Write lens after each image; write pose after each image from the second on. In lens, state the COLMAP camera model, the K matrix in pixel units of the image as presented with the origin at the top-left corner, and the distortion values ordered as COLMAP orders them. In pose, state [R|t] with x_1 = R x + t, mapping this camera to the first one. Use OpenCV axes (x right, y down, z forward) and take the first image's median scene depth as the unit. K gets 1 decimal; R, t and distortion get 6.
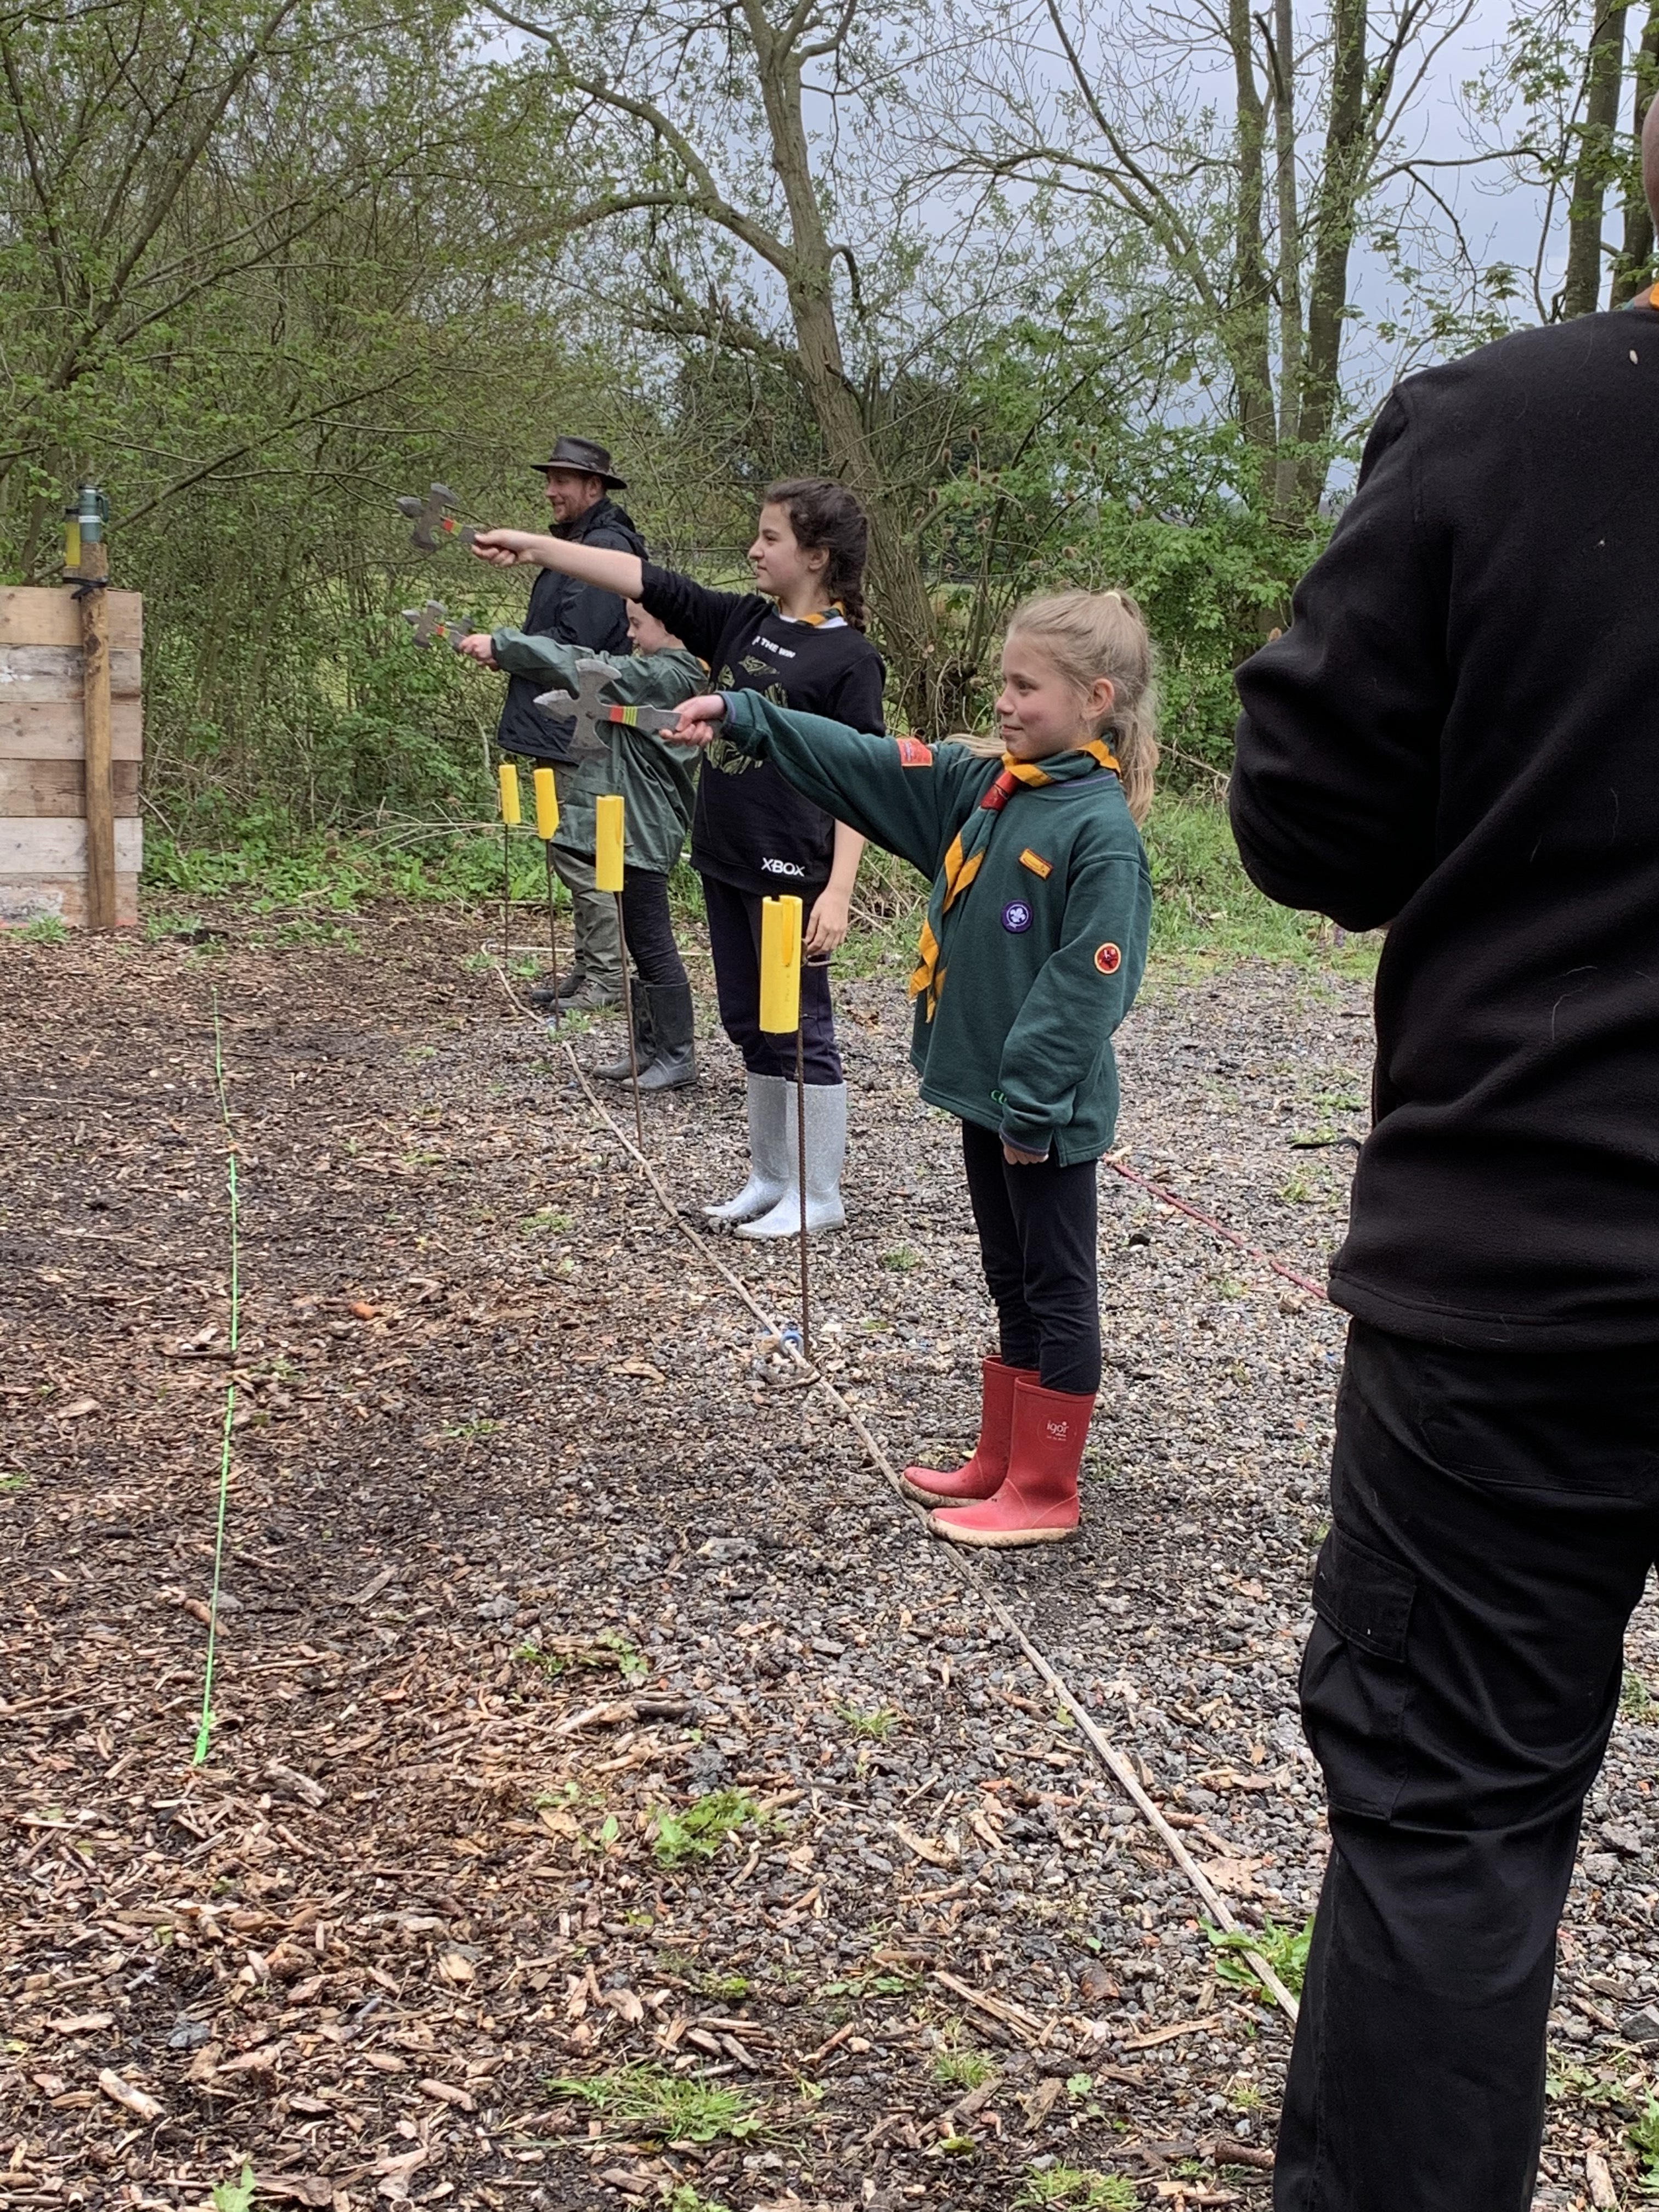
lens RADIAL K [[2964.2, 0, 817.5], [0, 2964.2, 1108.4], [0, 0, 1]] dist [0.223646, -0.794234]
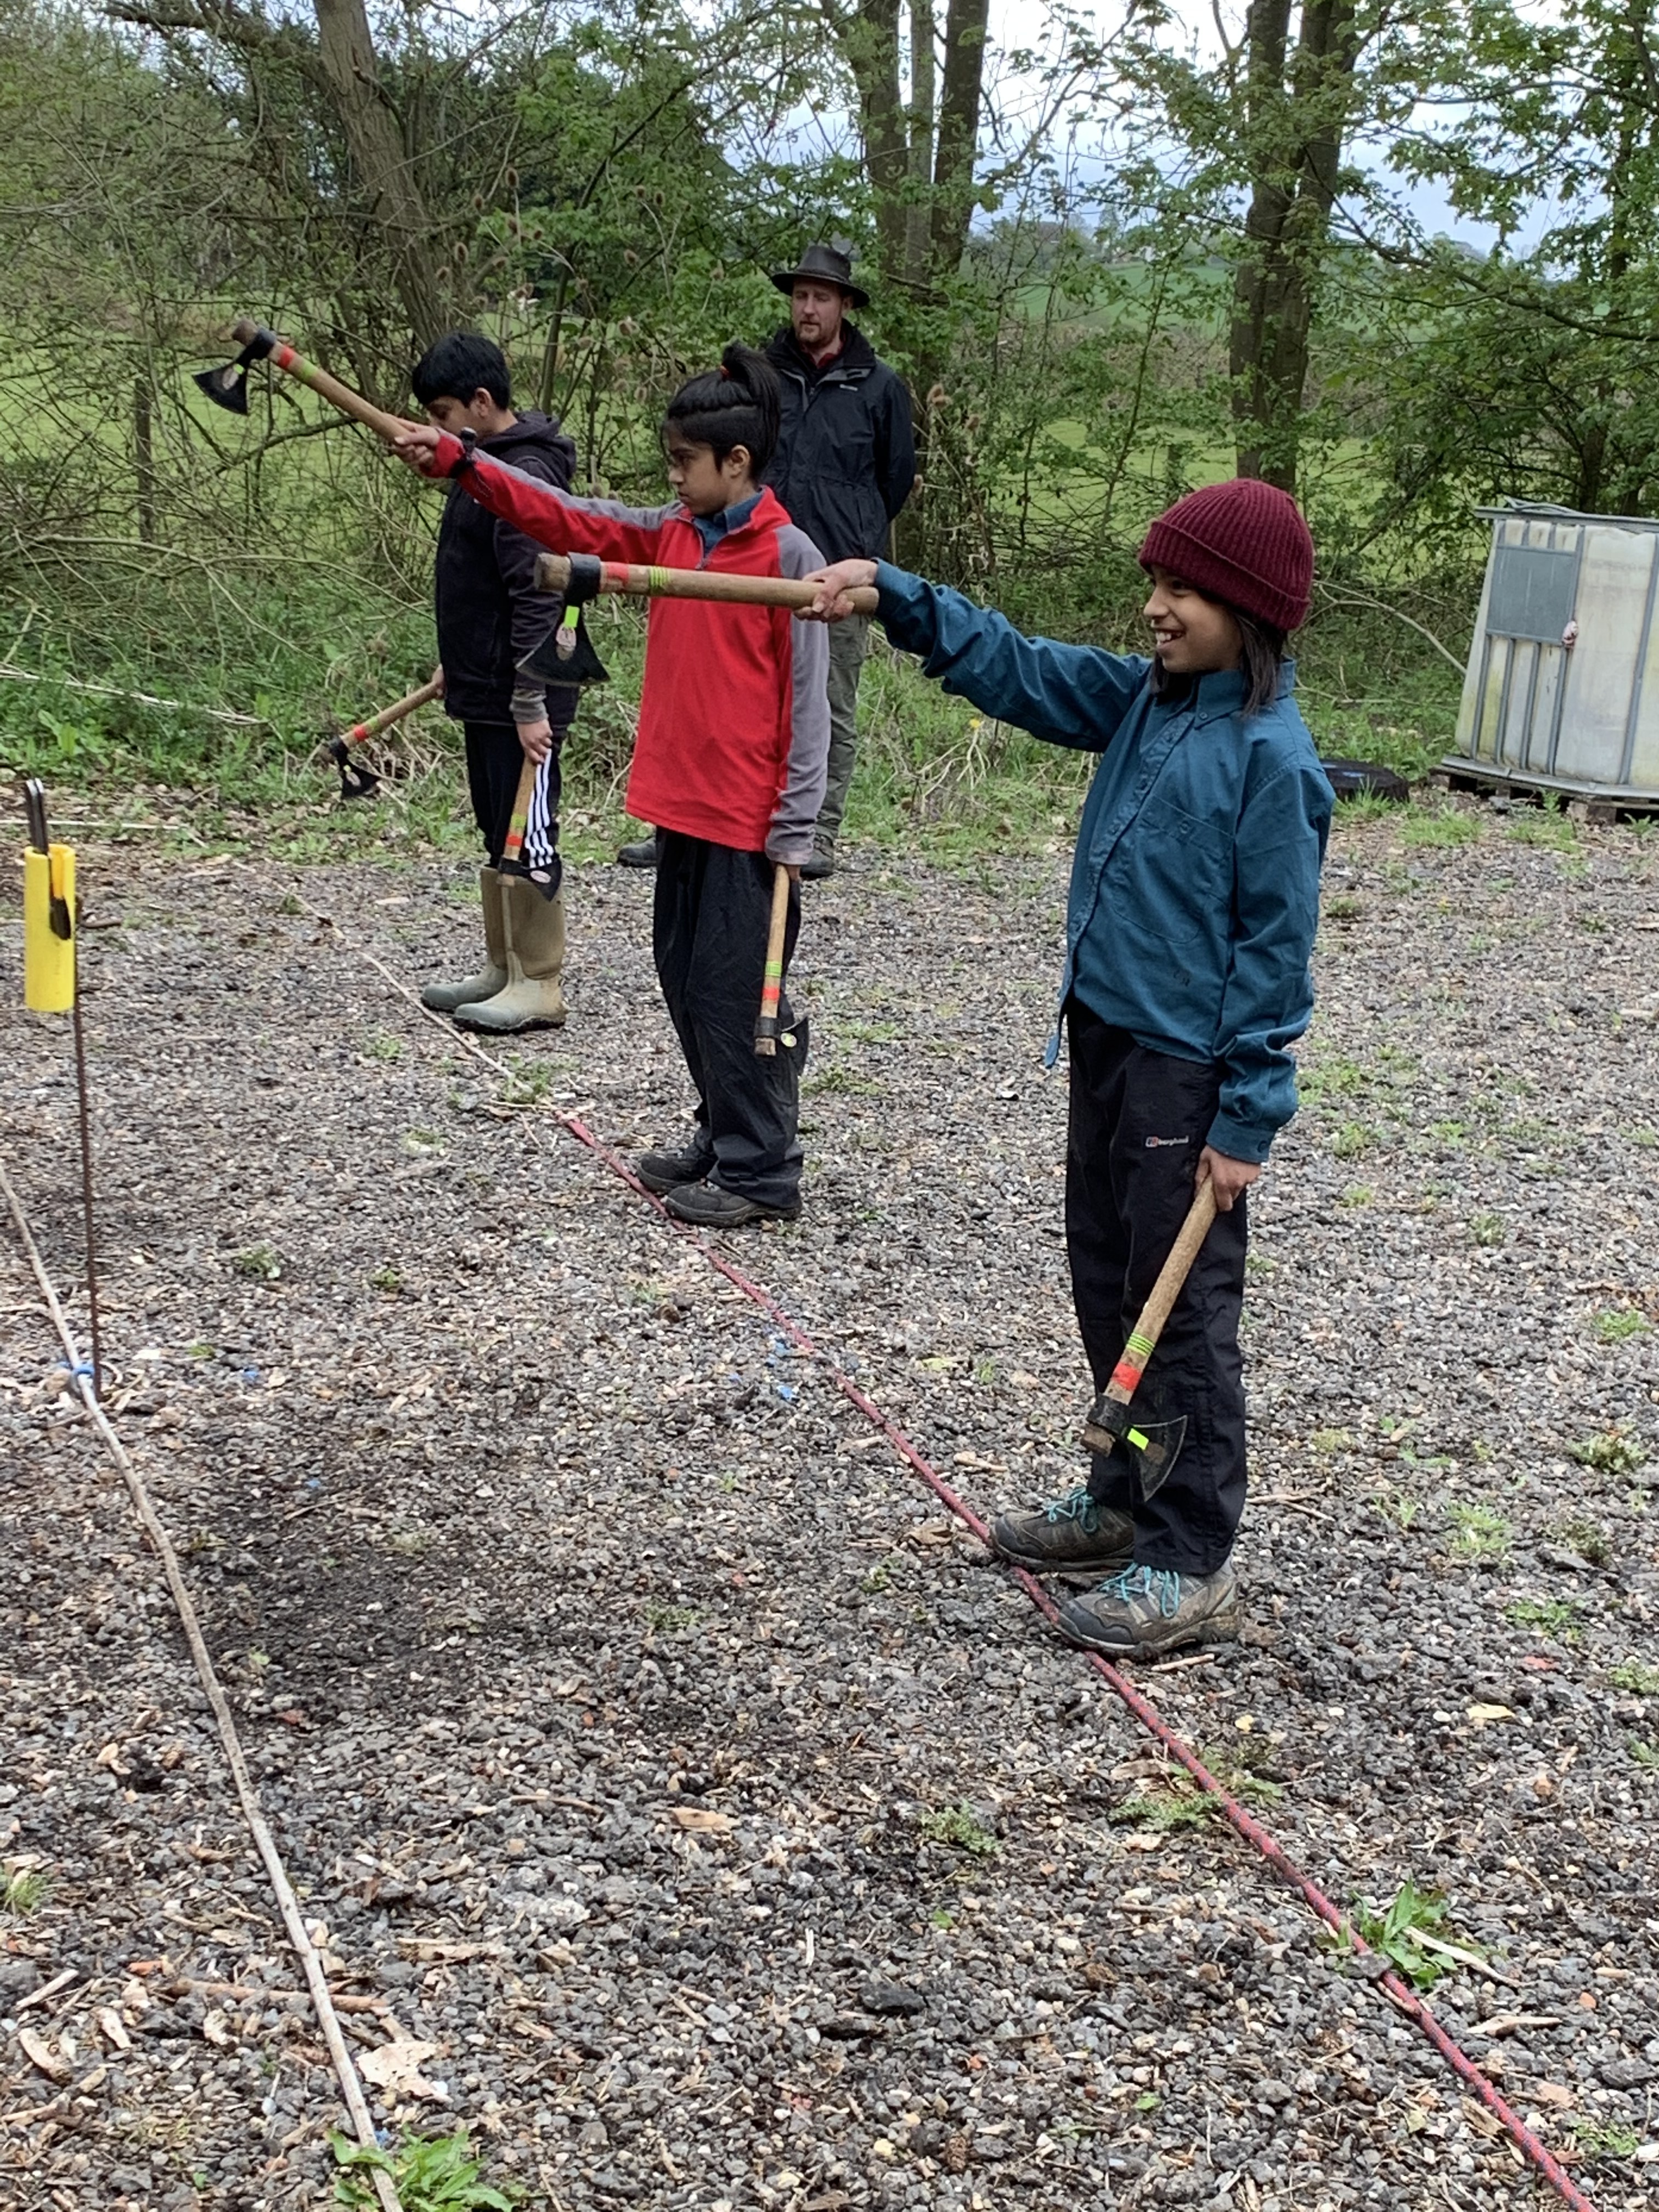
lens RADIAL K [[3616.4, 0, 854.8], [0, 3616.4, 1117.8], [0, 0, 1]] dist [0.212590, -0.670851]
pose [[0.993378, -0.009271, 0.114513, 0.085145], [0.004421, 0.999085, 0.042536, -0.034333], [-0.114803, -0.041748, 0.992511, -0.025169]]
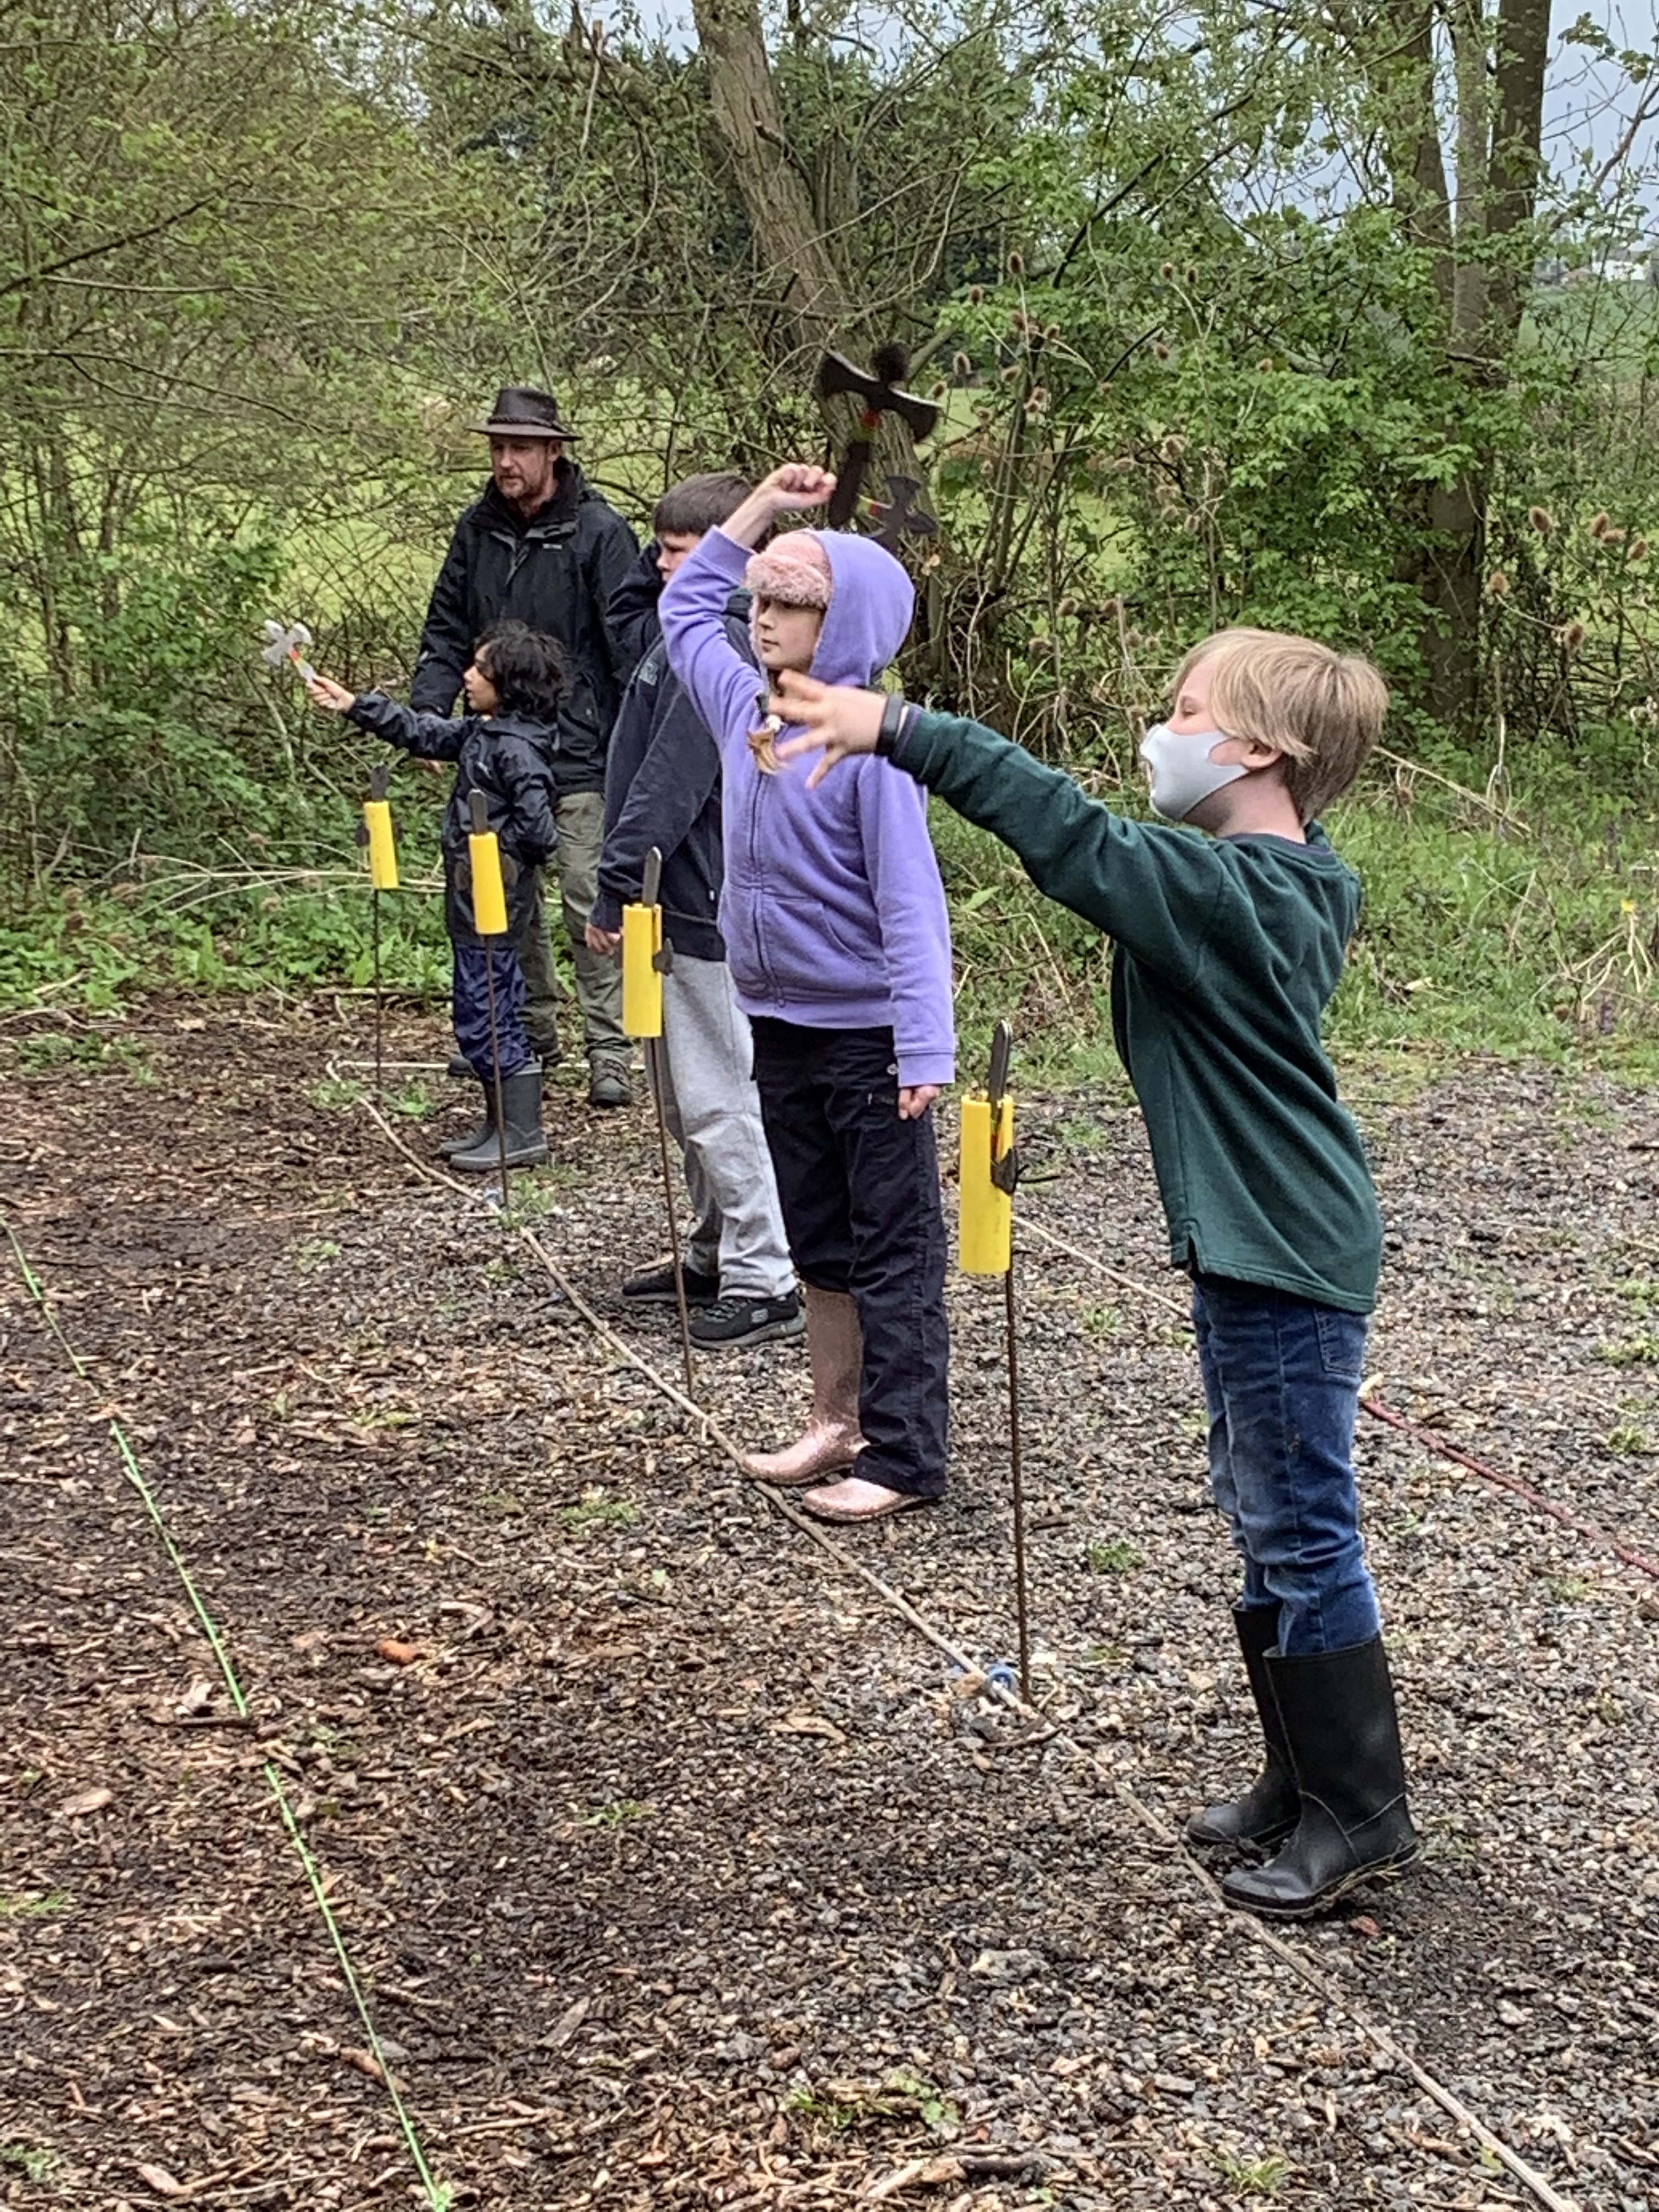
lens RADIAL K [[4845.4, 0, 831.4], [0, 4845.4, 1092.7], [0, 0, 1]] dist [0.202731, -0.589790]
pose [[0.999161, -0.025526, 0.032013, -0.083419], [0.026449, 0.999236, -0.028776, -0.033544], [-0.031254, 0.029599, 0.999073, -0.211005]]
